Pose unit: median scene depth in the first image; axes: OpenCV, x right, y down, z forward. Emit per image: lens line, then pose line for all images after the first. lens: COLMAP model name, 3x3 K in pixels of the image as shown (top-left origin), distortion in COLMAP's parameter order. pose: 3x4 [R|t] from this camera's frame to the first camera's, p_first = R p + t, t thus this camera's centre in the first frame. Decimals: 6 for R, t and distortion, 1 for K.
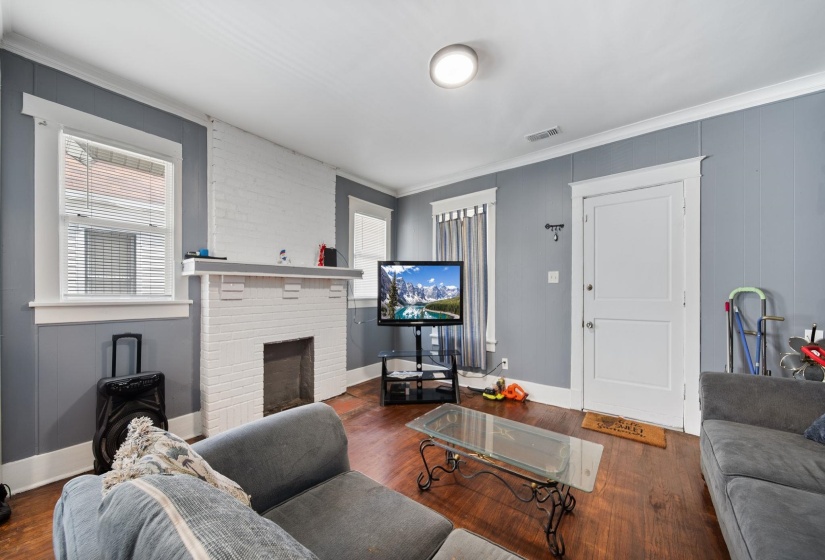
lens RADIAL K [[295.9, 0, 418.3], [0, 295.9, 293.5], [0, 0, 1]] dist [-0.000995, -0.000254]
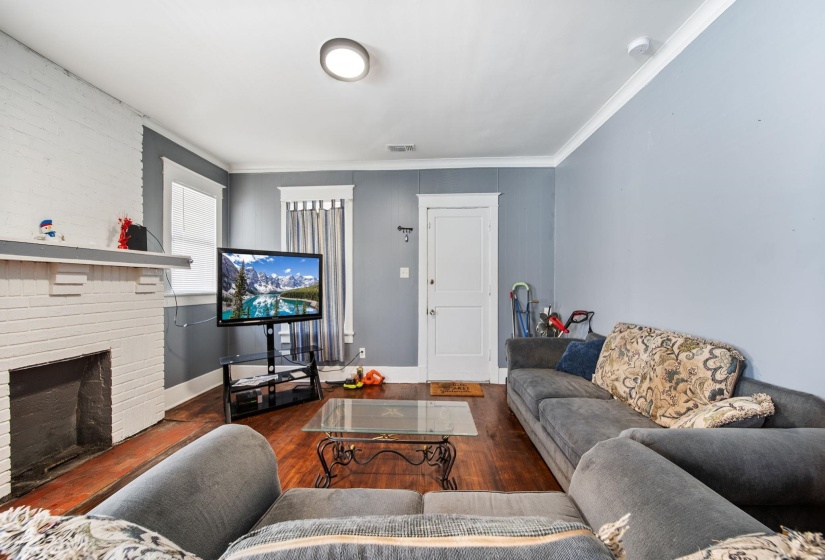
lens RADIAL K [[295.9, 0, 416.1], [0, 295.9, 287.5], [0, 0, 1]] dist [-0.000995, -0.000254]
pose [[0.822801, -0.004727, 0.568310, -0.157982], [0.002317, 0.999985, 0.004962, -0.002450], [-0.568325, -0.002766, 0.822800, 0.020104]]
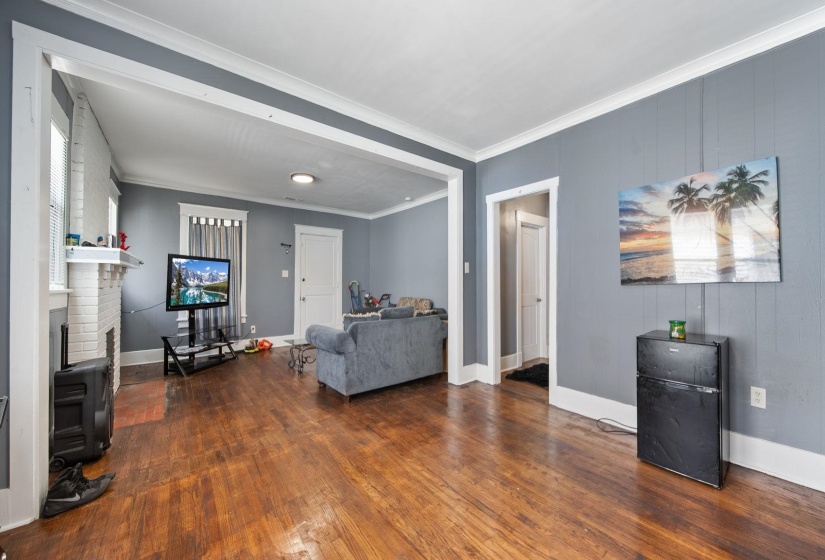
lens RADIAL K [[295.9, 0, 425.6], [0, 295.9, 277.9], [0, 0, 1]] dist [-0.000995, -0.000254]
pose [[0.231113, 0.020510, 0.972711, -1.034756], [0.001088, 0.999772, -0.021339, 0.008201], [-0.972926, 0.005990, 0.231038, -0.221372]]
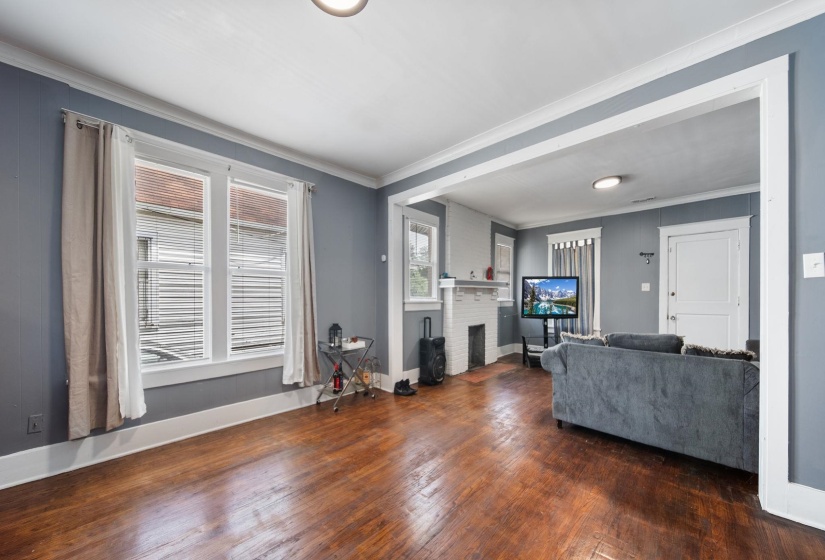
lens RADIAL K [[295.9, 0, 417.0], [0, 295.9, 296.3], [0, 0, 1]] dist [-0.000995, -0.000254]
pose [[0.994373, 0.002925, -0.105899, -0.544680], [-0.003339, 0.999987, -0.003732, 0.002329], [0.105887, 0.004065, 0.994370, -0.634965]]
